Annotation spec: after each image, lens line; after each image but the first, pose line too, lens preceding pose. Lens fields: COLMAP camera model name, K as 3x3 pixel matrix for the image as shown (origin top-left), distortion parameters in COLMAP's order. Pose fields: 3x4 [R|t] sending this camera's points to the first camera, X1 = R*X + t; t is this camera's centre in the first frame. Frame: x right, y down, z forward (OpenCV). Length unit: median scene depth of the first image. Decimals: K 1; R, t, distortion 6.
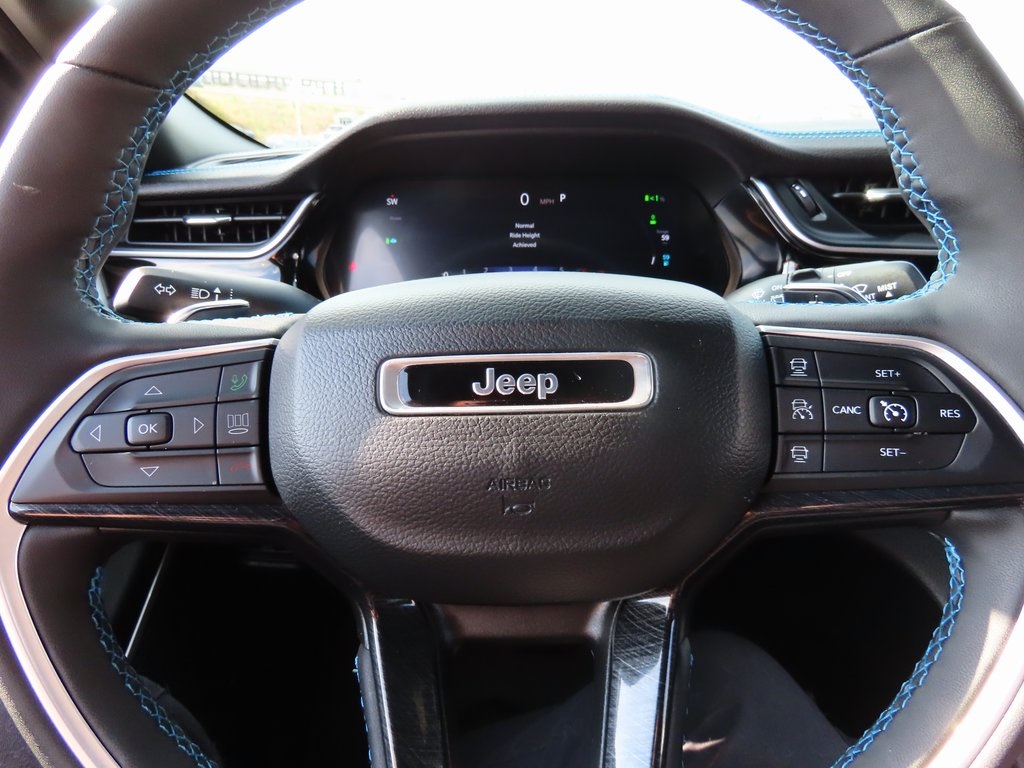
lens RADIAL K [[658.8, 0, 506.7], [0, 658.8, 382.5], [0, 0, 1]] dist [-0.008041, 0.001986]
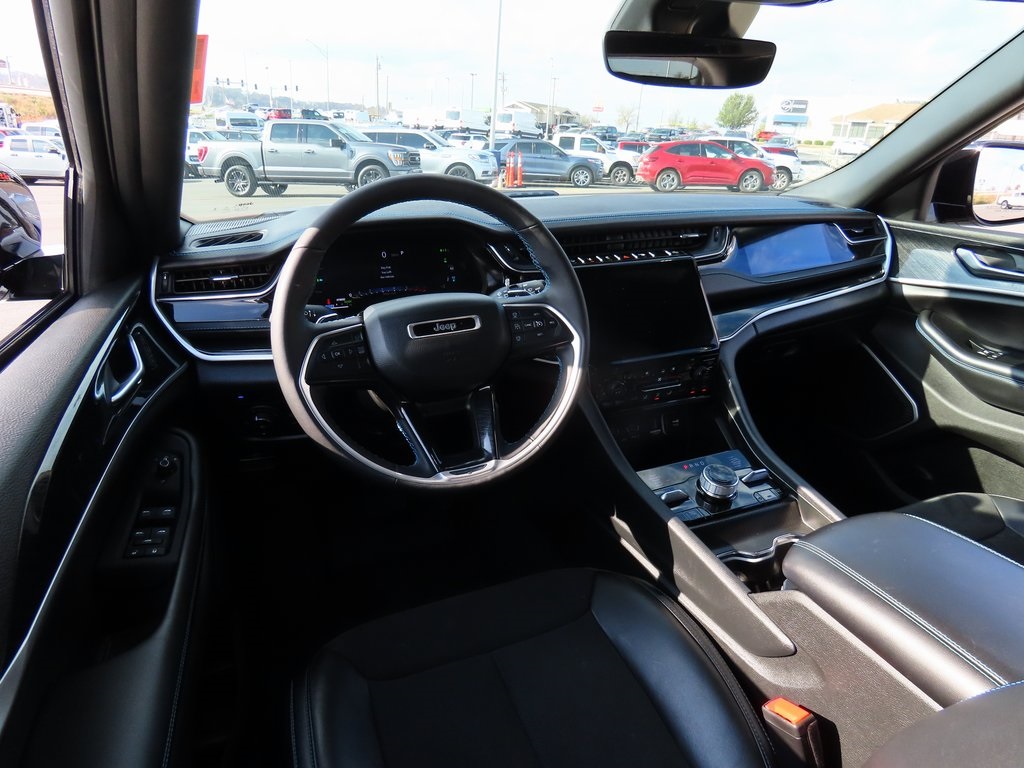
lens RADIAL K [[639.8, 0, 510.8], [0, 639.8, 388.8], [0, 0, 1]] dist [-0.015726, 0.002409]
pose [[0.912563, -0.146906, 0.381637, -0.985565], [0.136767, 0.989145, 0.053723, 0.187340], [-0.385387, 0.003170, 0.922750, -2.251900]]
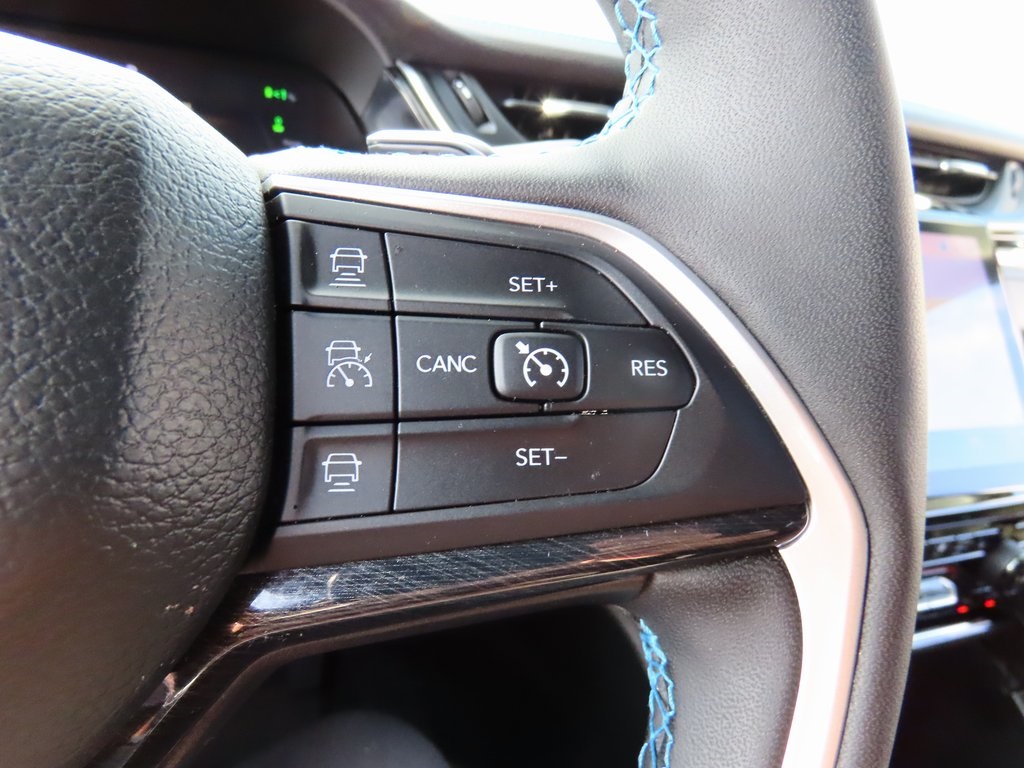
lens RADIAL K [[658.8, 0, 508.8], [0, 658.8, 381.1], [0, 0, 1]] dist [-0.008041, 0.001986]
pose [[0.918148, -0.011538, 0.396070, 0.373776], [0.008004, 0.999912, 0.010575, 0.047759], [-0.396157, -0.006539, 0.918159, 0.572409]]
